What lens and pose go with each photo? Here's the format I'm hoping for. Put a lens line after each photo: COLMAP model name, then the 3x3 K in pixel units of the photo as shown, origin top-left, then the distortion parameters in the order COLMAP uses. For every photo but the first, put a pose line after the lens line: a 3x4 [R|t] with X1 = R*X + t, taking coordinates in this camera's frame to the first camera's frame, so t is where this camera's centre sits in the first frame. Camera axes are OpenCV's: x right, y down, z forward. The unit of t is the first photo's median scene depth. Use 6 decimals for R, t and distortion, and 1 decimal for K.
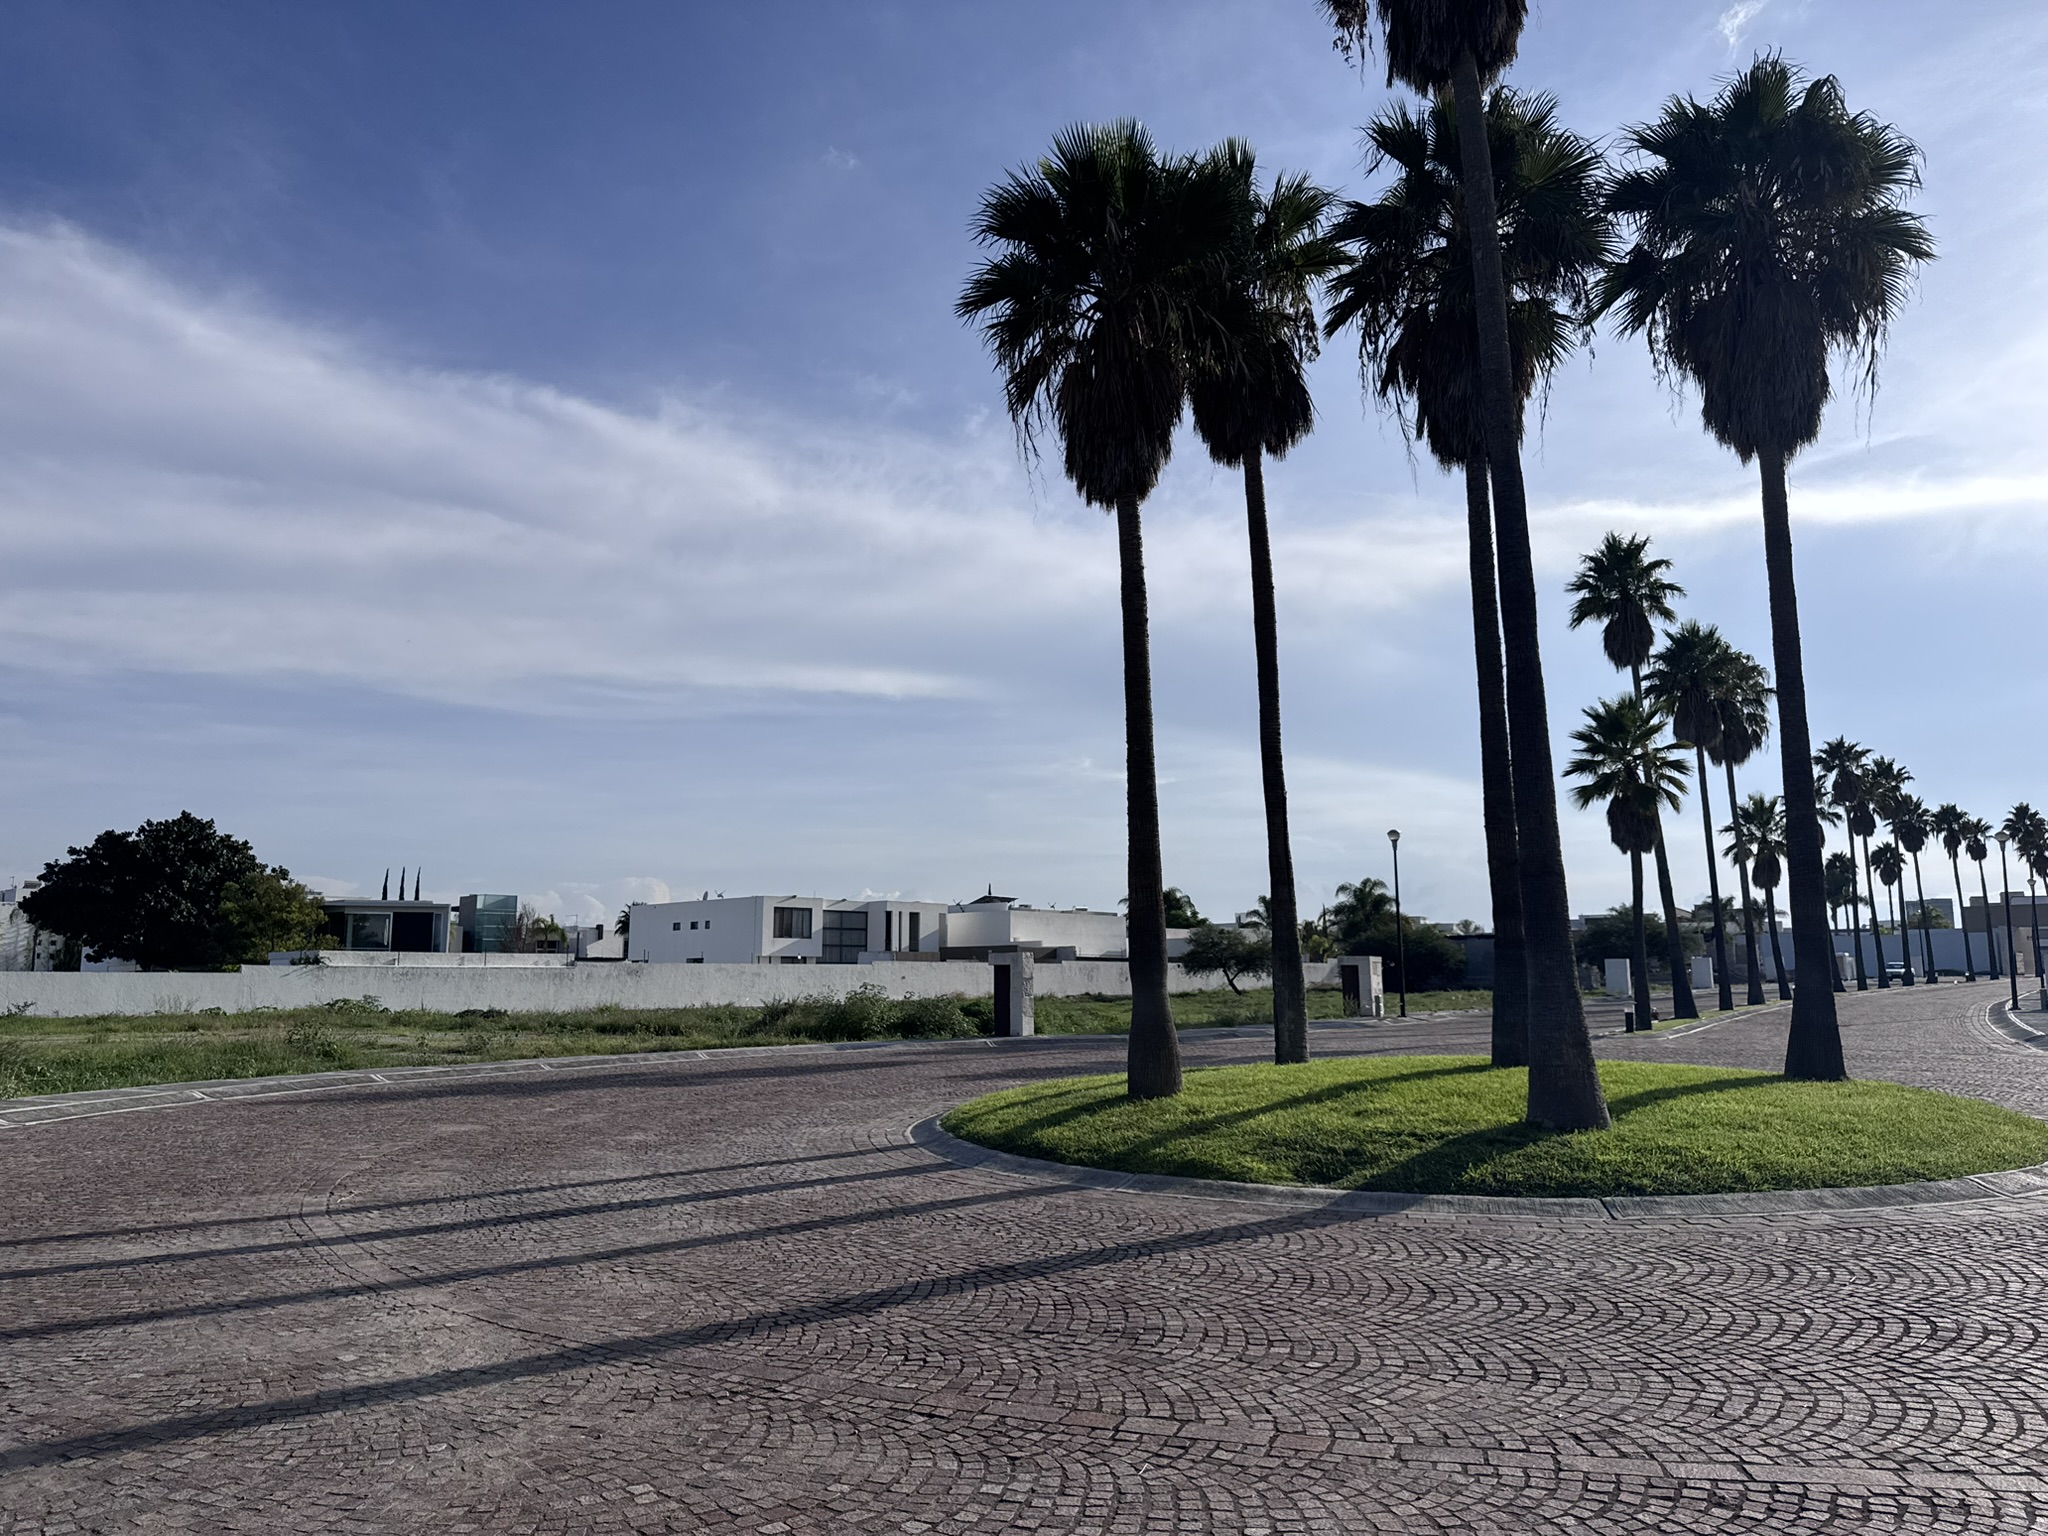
lens RADIAL K [[1447.0, 0, 959.0], [0, 1447.0, 771.2], [0, 0, 1]] dist [-0.012804, -0.002972]
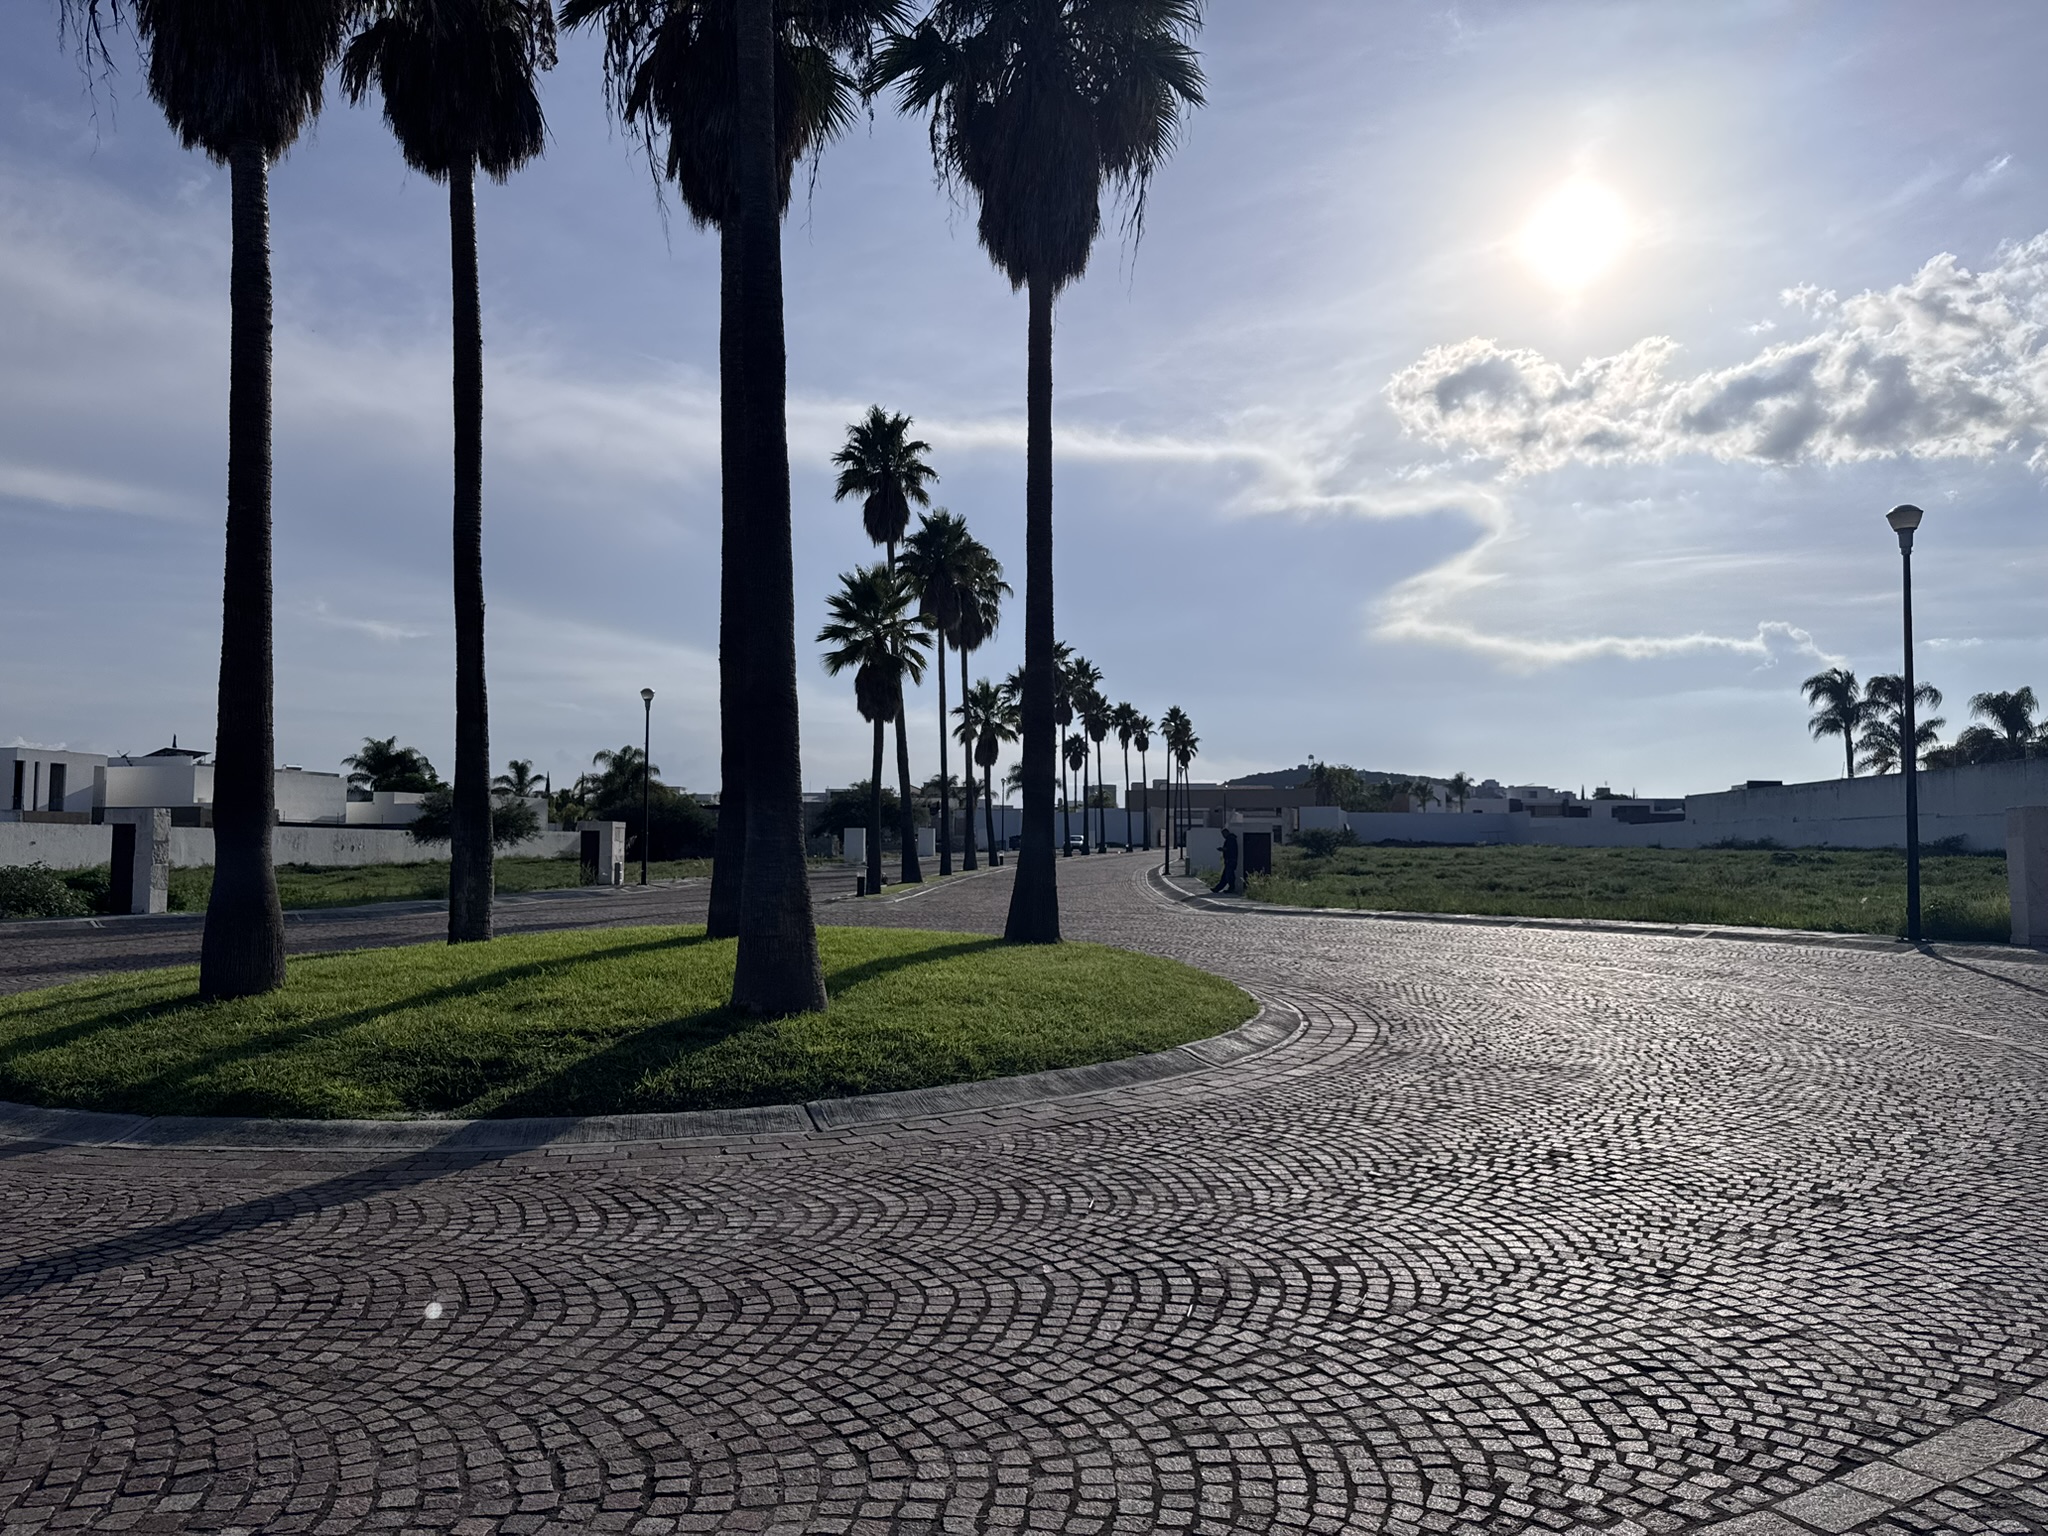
lens RADIAL K [[1432.1, 0, 1024.0], [0, 1432.1, 768.0], [0, 0, 1]] dist [0.162930, -0.219310]
pose [[0.857124, 0.034647, 0.513943, 0.076782], [-0.079134, 0.994748, 0.064914, 0.030035], [-0.508995, -0.096310, 0.855365, 0.159517]]
